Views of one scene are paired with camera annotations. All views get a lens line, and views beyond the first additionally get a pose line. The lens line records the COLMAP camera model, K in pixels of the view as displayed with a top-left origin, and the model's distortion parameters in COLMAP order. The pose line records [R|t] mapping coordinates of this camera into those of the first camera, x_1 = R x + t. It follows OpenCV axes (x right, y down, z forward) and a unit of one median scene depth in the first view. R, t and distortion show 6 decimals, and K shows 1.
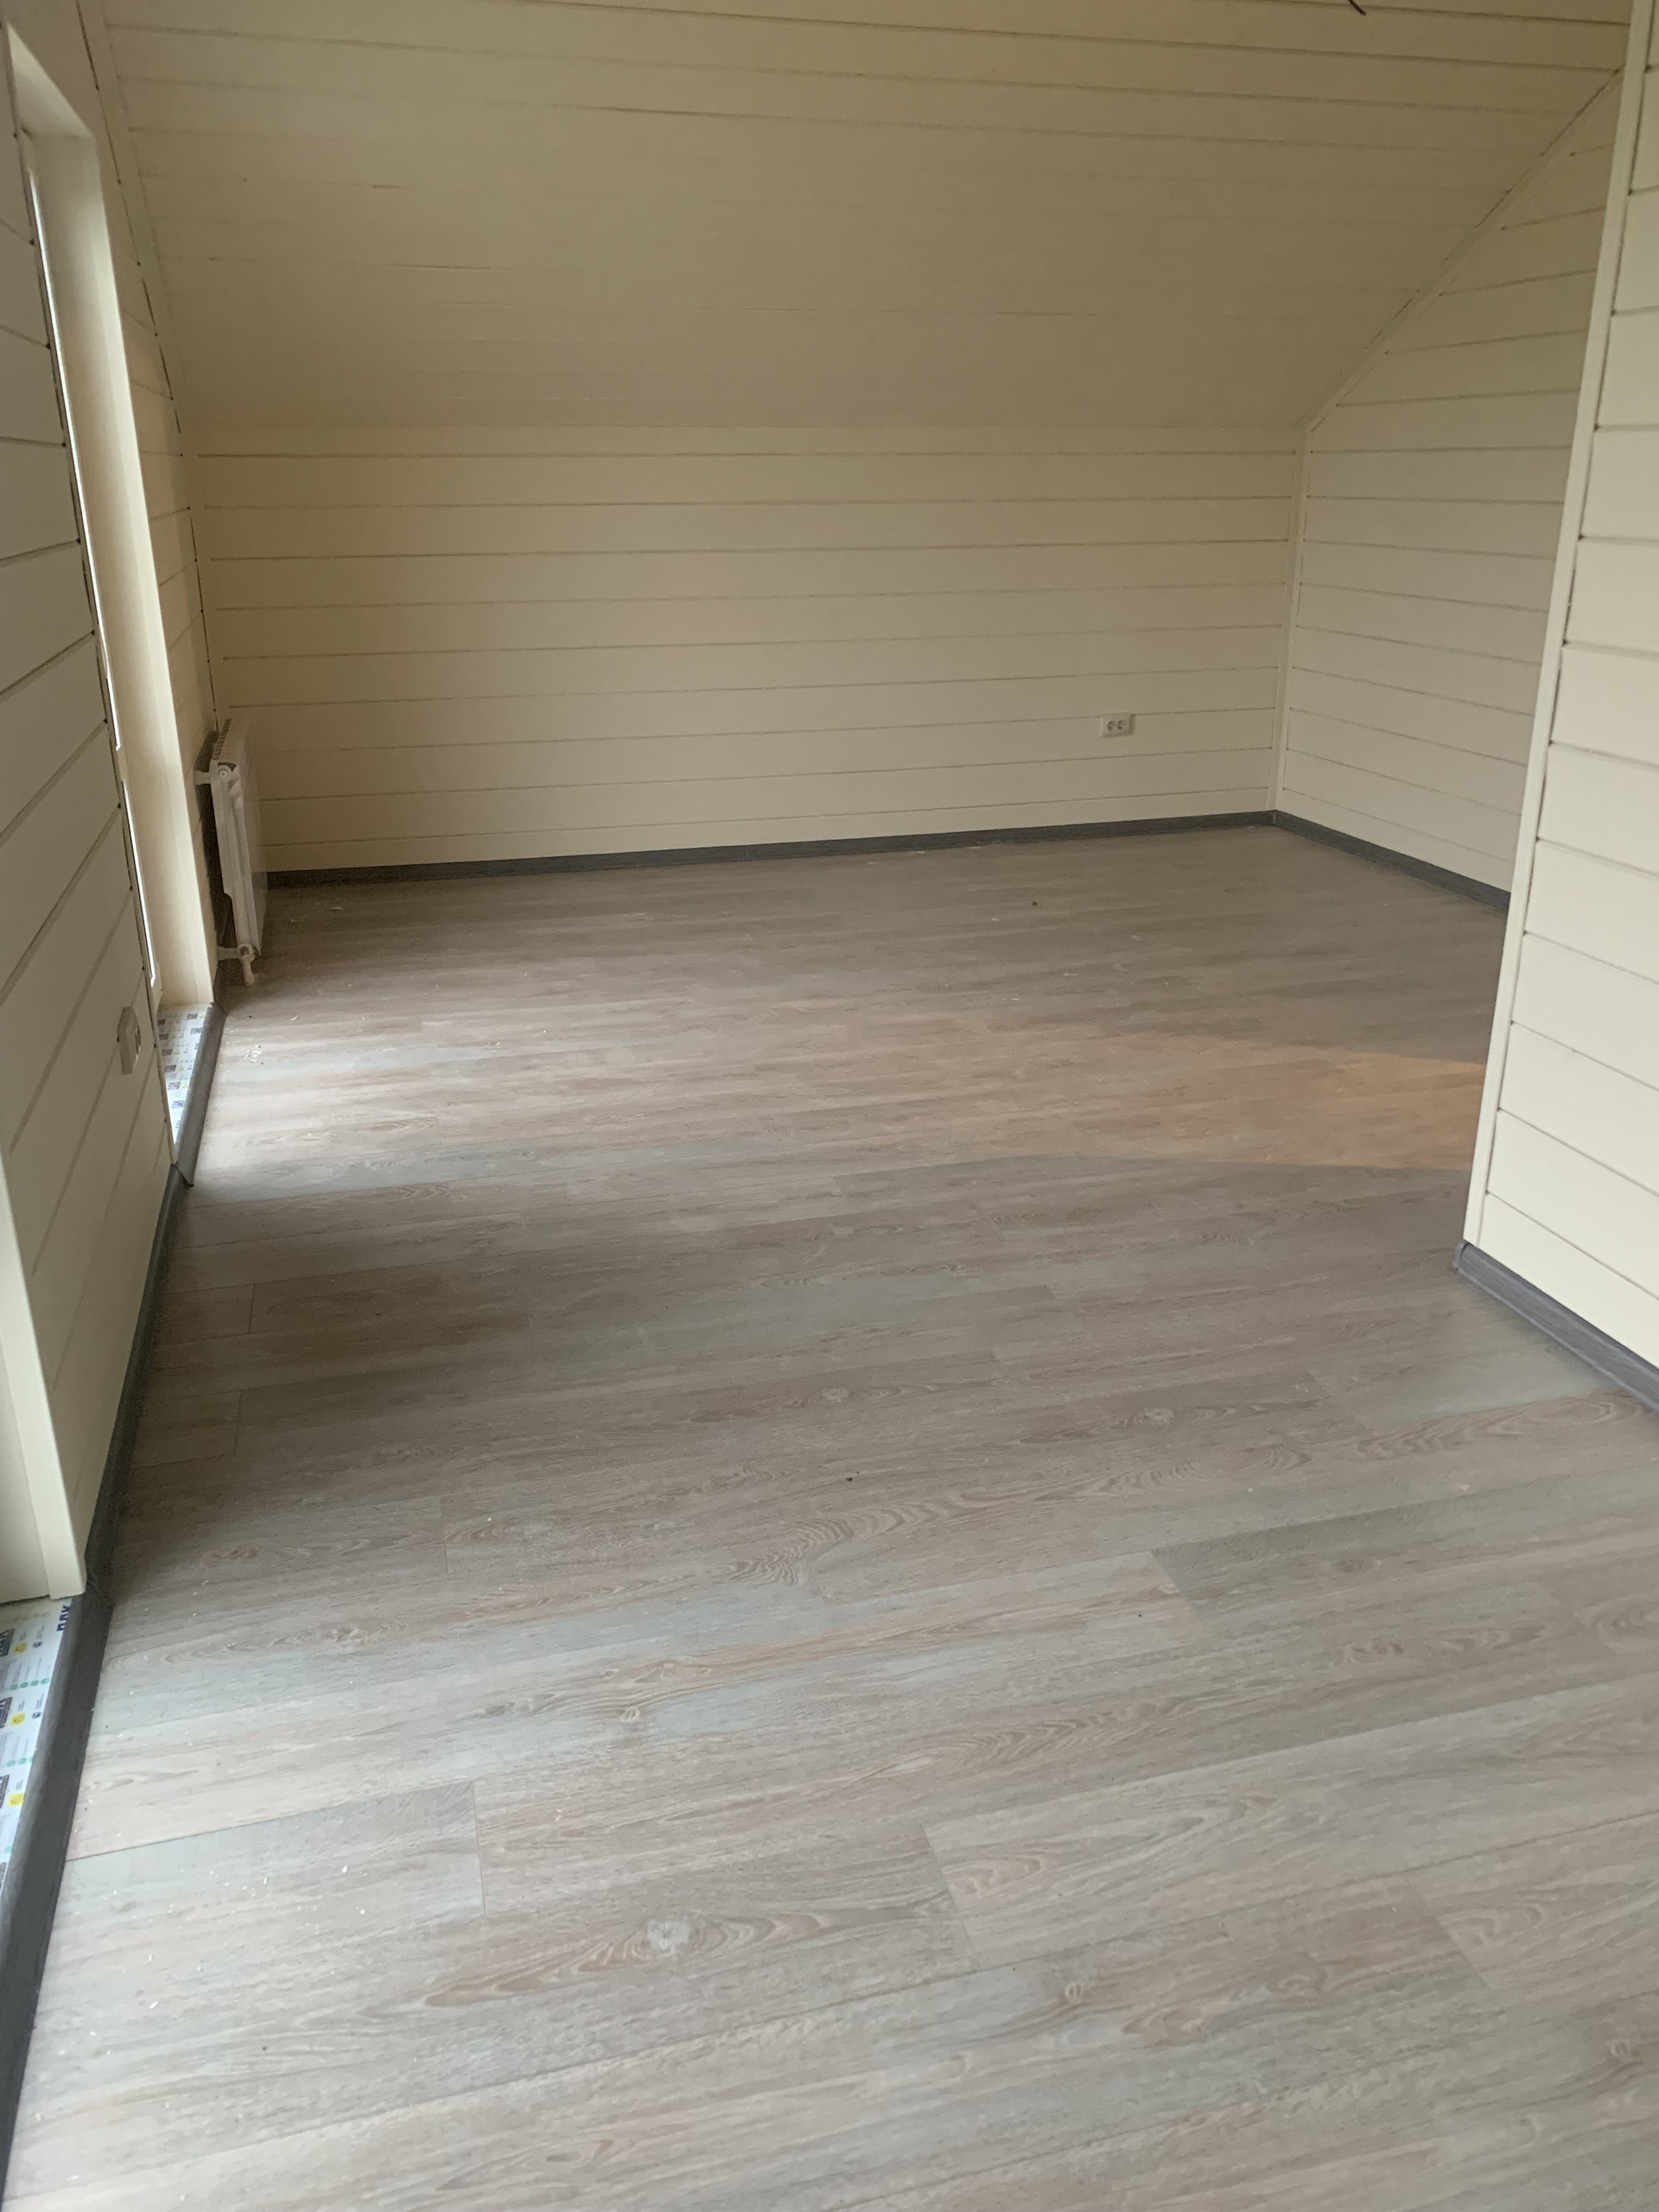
lens RADIAL K [[1666.9, 0, 821.7], [0, 1666.9, 1102.3], [0, 0, 1]] dist [0.037818, -0.014228]
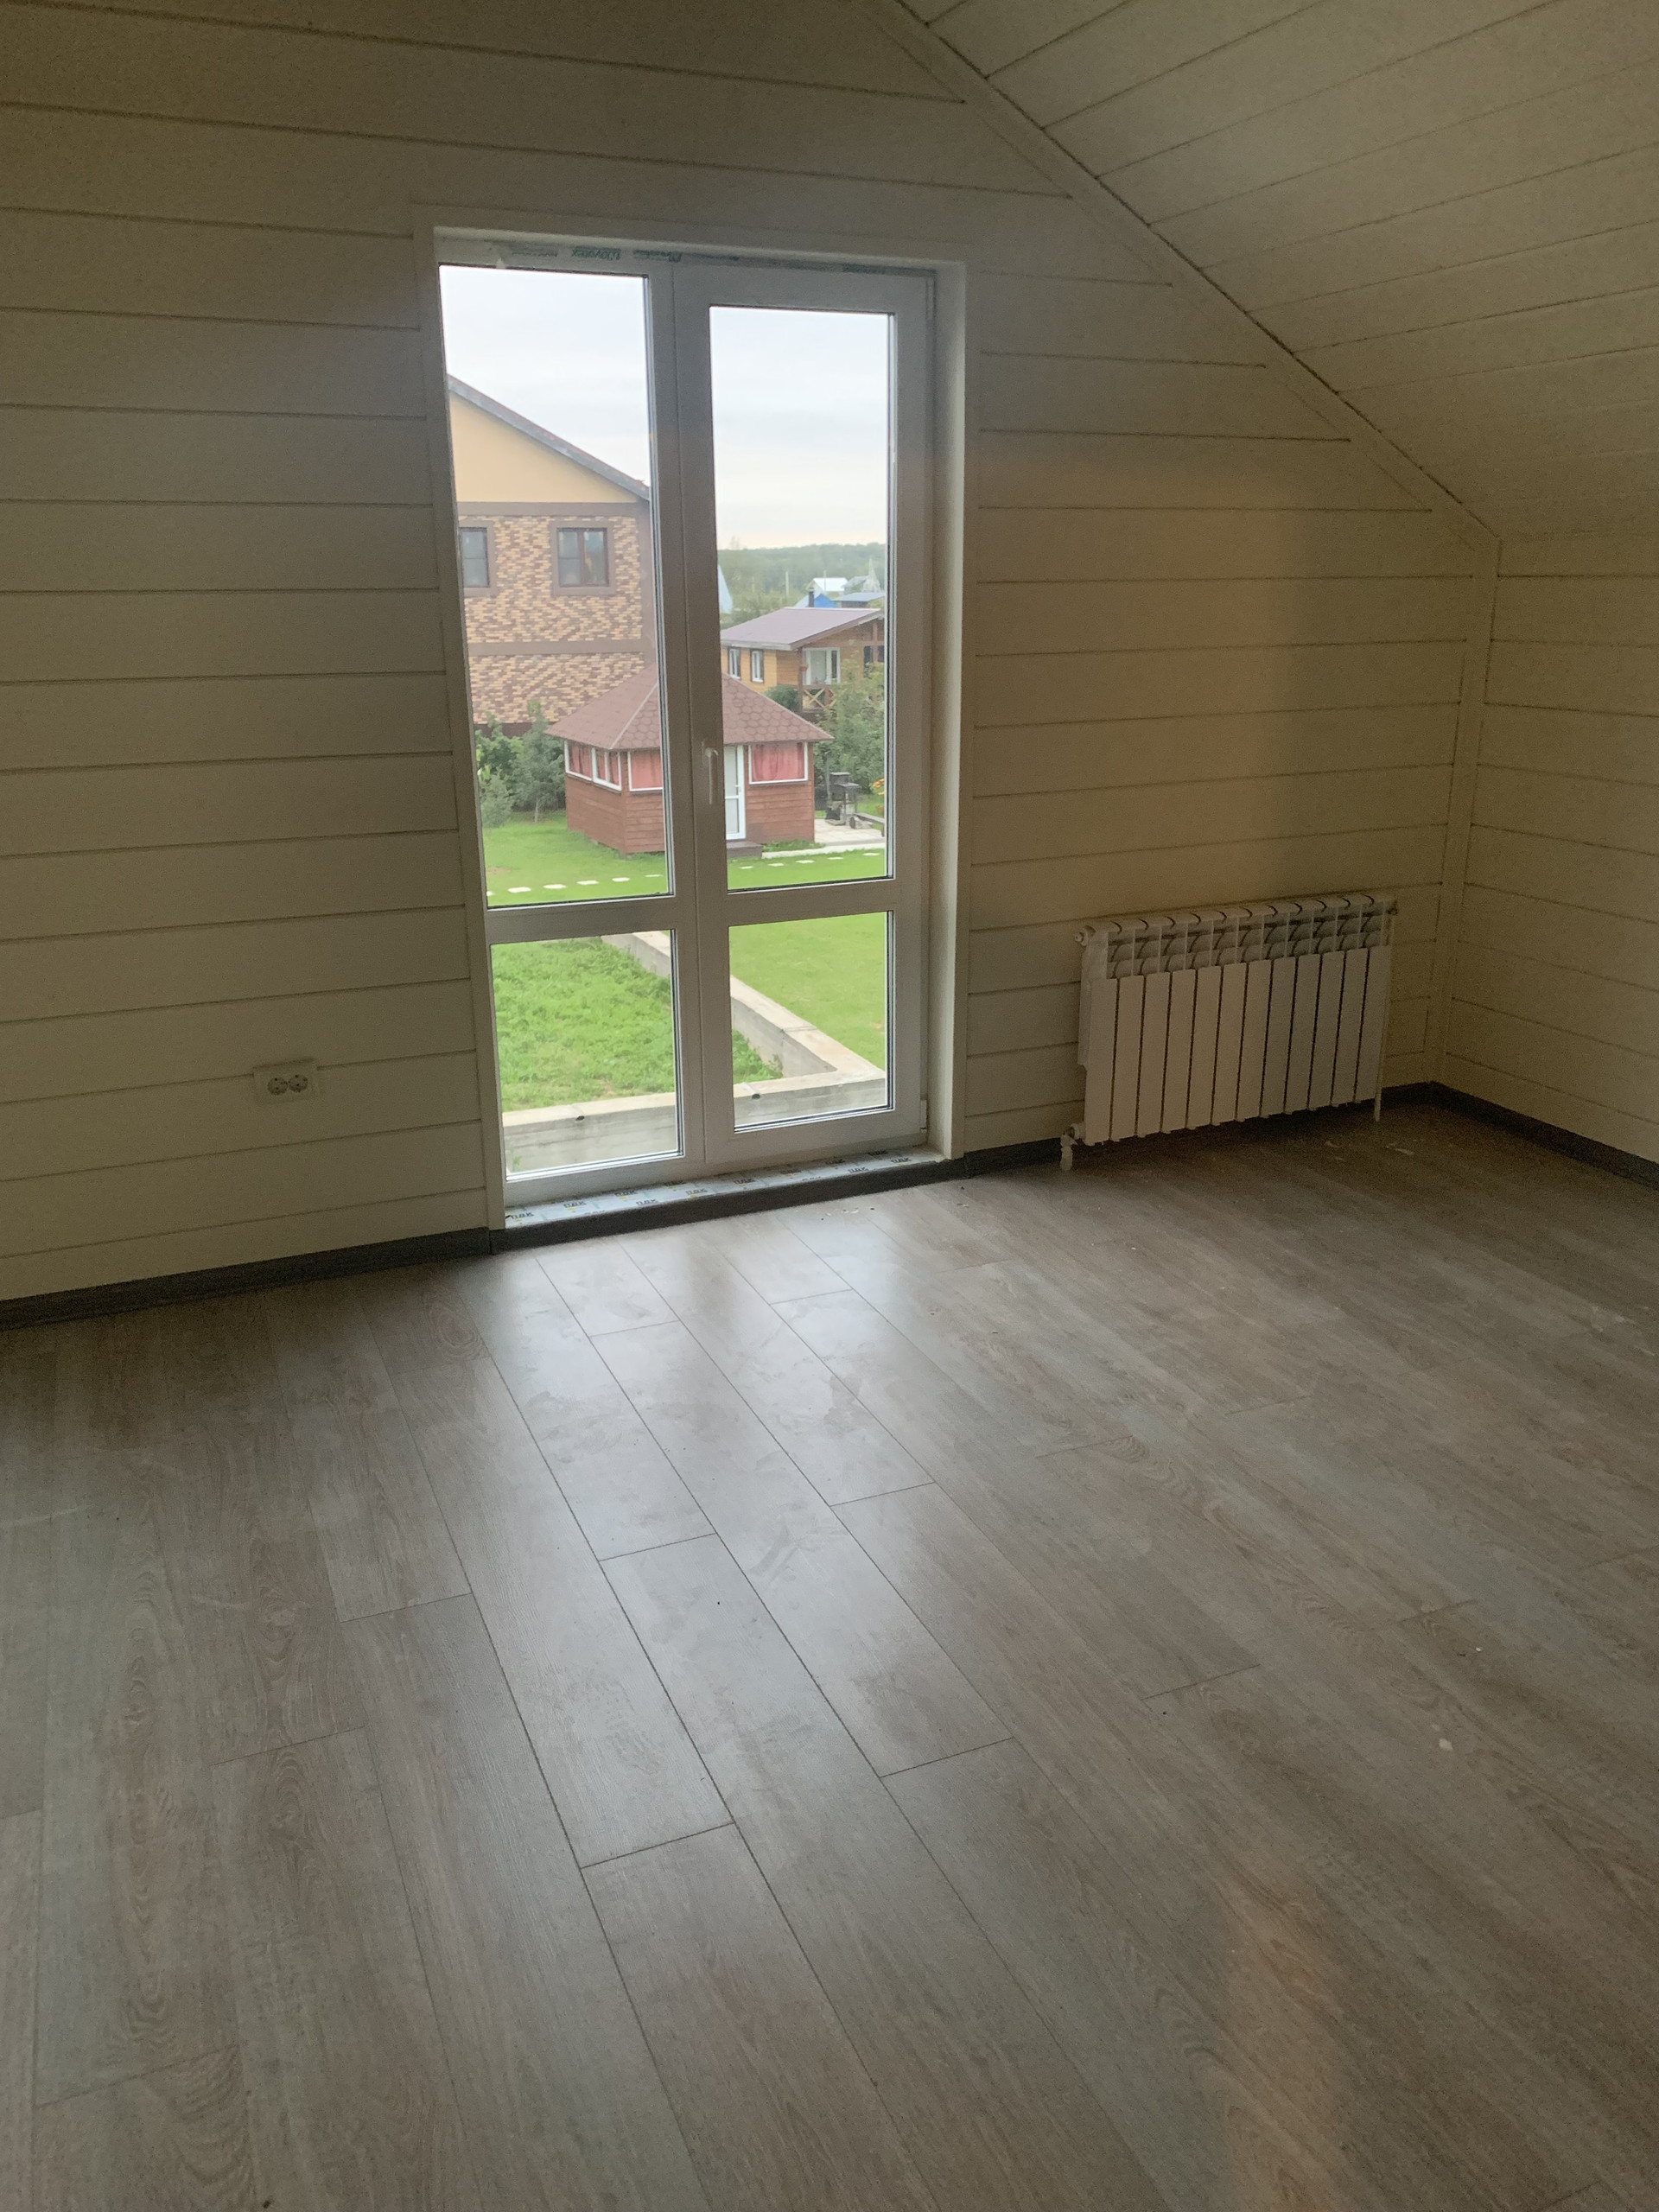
lens RADIAL K [[1666.9, 0, 822.4], [0, 1666.9, 1110.2], [0, 0, 1]] dist [0.037818, -0.014228]
pose [[0.133687, 0.302857, -0.943613, 0.594570], [-0.340616, 0.908195, 0.243232, -0.341650], [0.930650, 0.288892, 0.224571, 0.853968]]
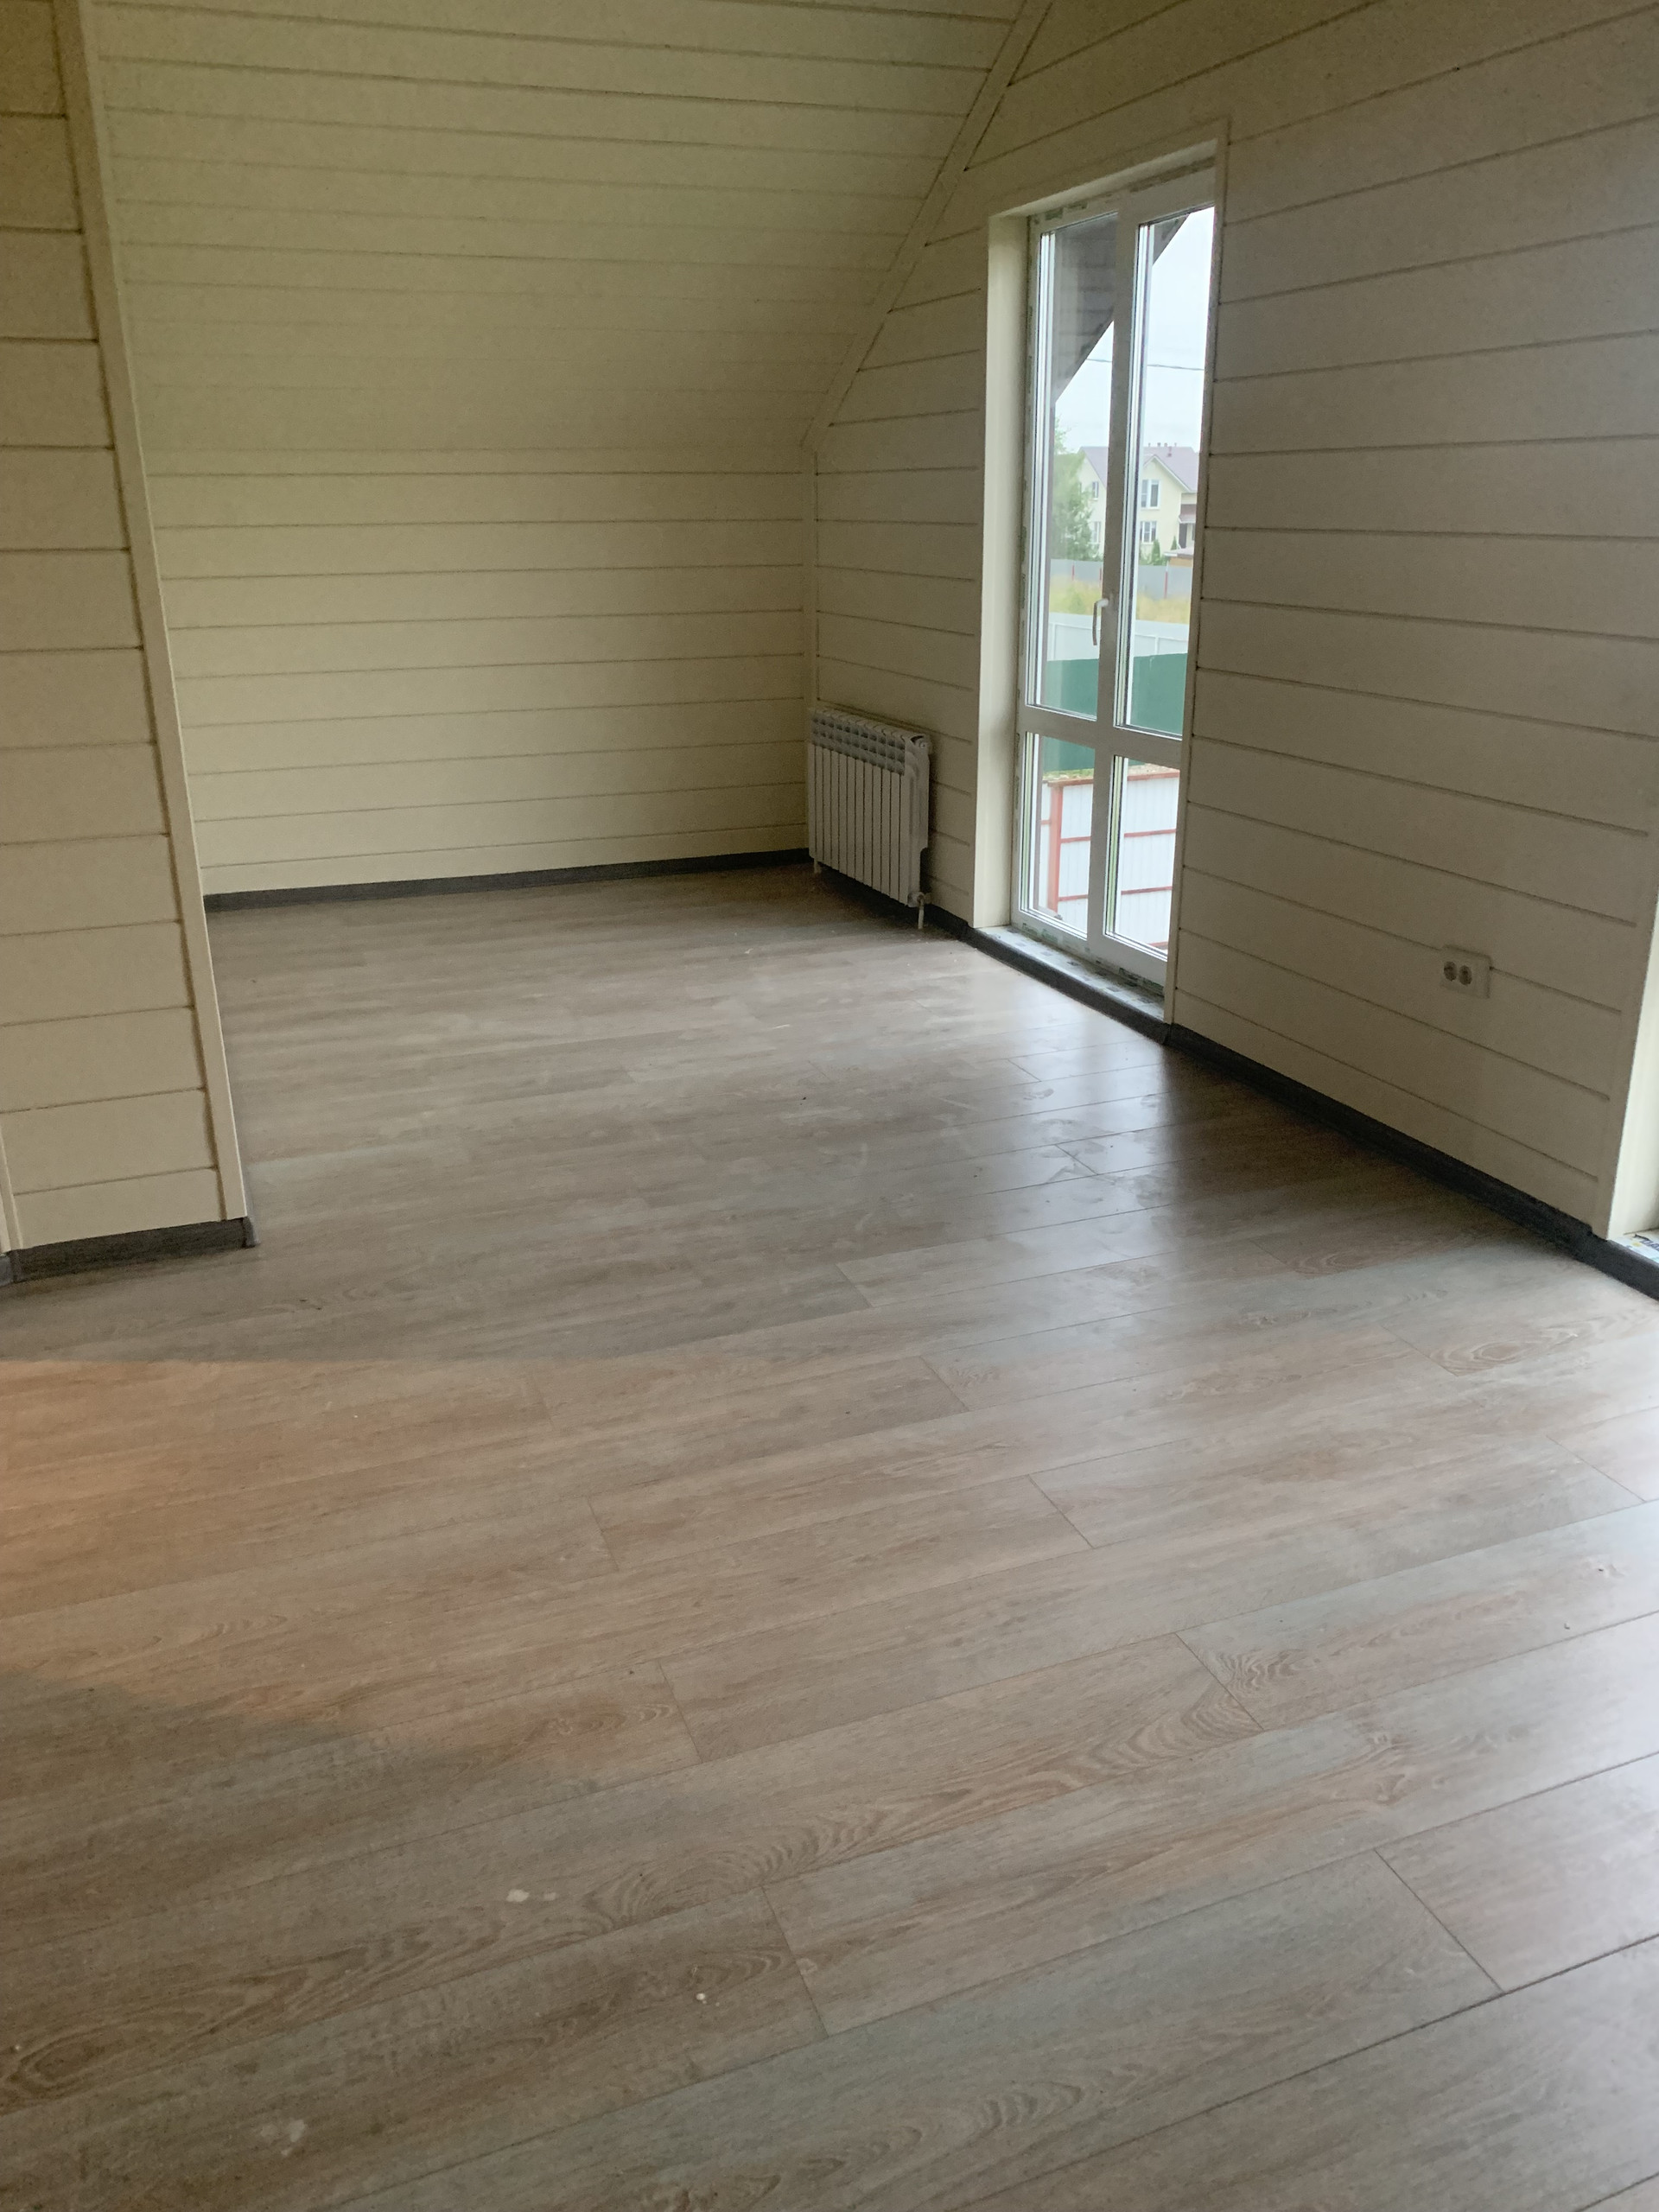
lens RADIAL K [[1666.9, 0, 824.7], [0, 1666.9, 1098.2], [0, 0, 1]] dist [0.037818, -0.014228]
pose [[-0.994723, 0.048337, -0.090492, 0.093619], [-0.021161, 0.766410, 0.642003, -0.536041], [0.100386, 0.640530, -0.761343, 1.460953]]
